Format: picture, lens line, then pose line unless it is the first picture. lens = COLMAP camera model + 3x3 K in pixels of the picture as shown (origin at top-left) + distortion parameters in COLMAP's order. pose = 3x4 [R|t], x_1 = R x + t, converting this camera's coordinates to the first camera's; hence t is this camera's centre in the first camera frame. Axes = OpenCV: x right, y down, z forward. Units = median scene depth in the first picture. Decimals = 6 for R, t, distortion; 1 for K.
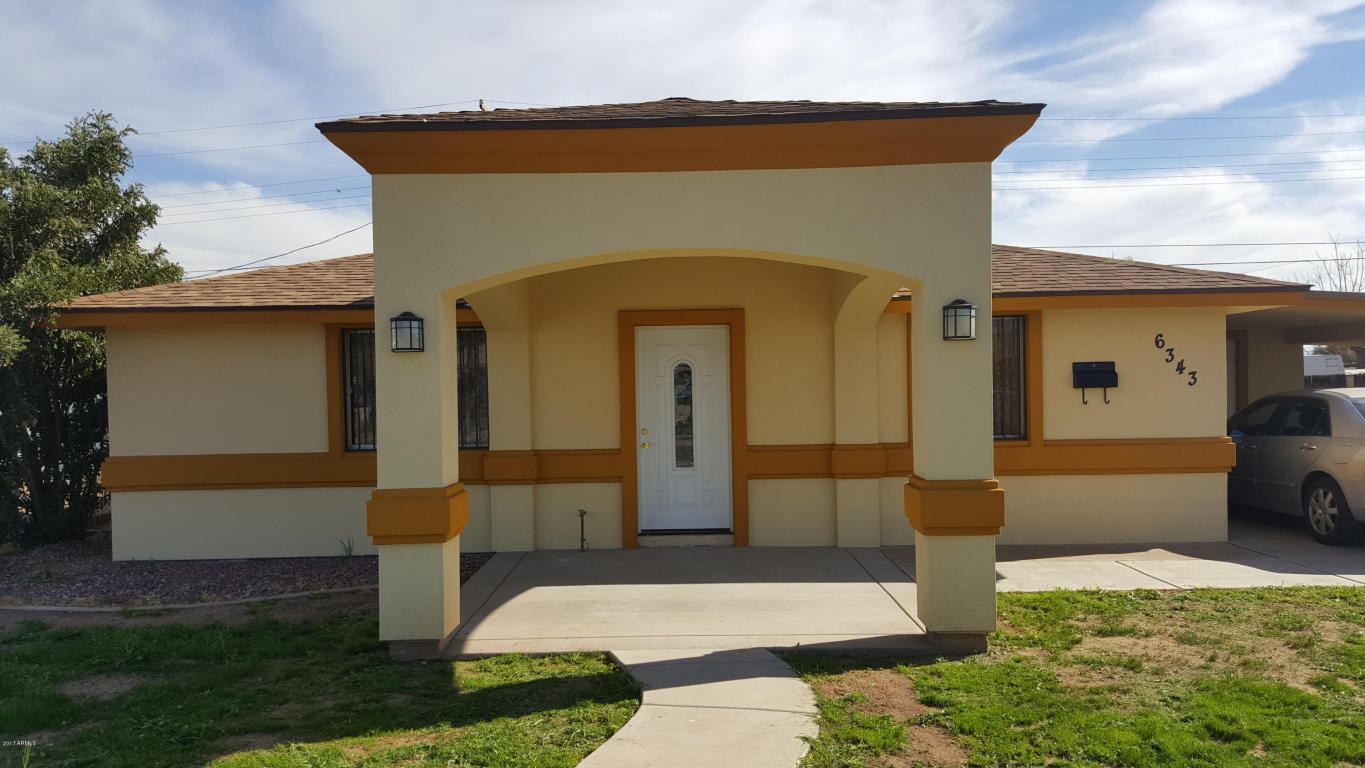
lens RADIAL K [[1016.7, 0, 689.0], [0, 1016.7, 391.2], [0, 0, 1]] dist [0.003634, -0.002992]
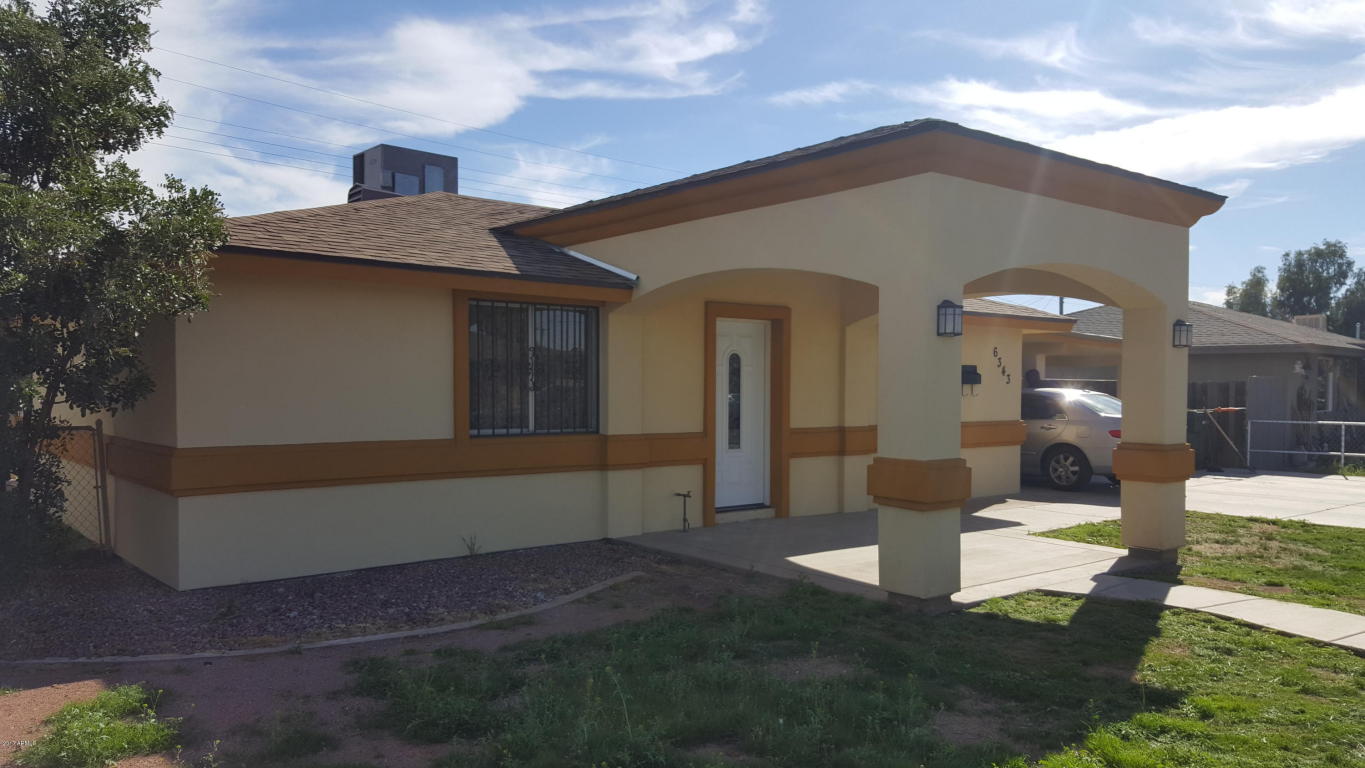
lens RADIAL K [[1060.2, 0, 681.3], [0, 1060.2, 385.2], [0, 0, 1]] dist [0.042961, -0.012450]
pose [[0.740646, 0.022618, 0.671515, -0.840797], [-0.013360, 0.999731, -0.018939, 0.030028], [-0.671763, 0.005056, 0.740749, 0.205738]]
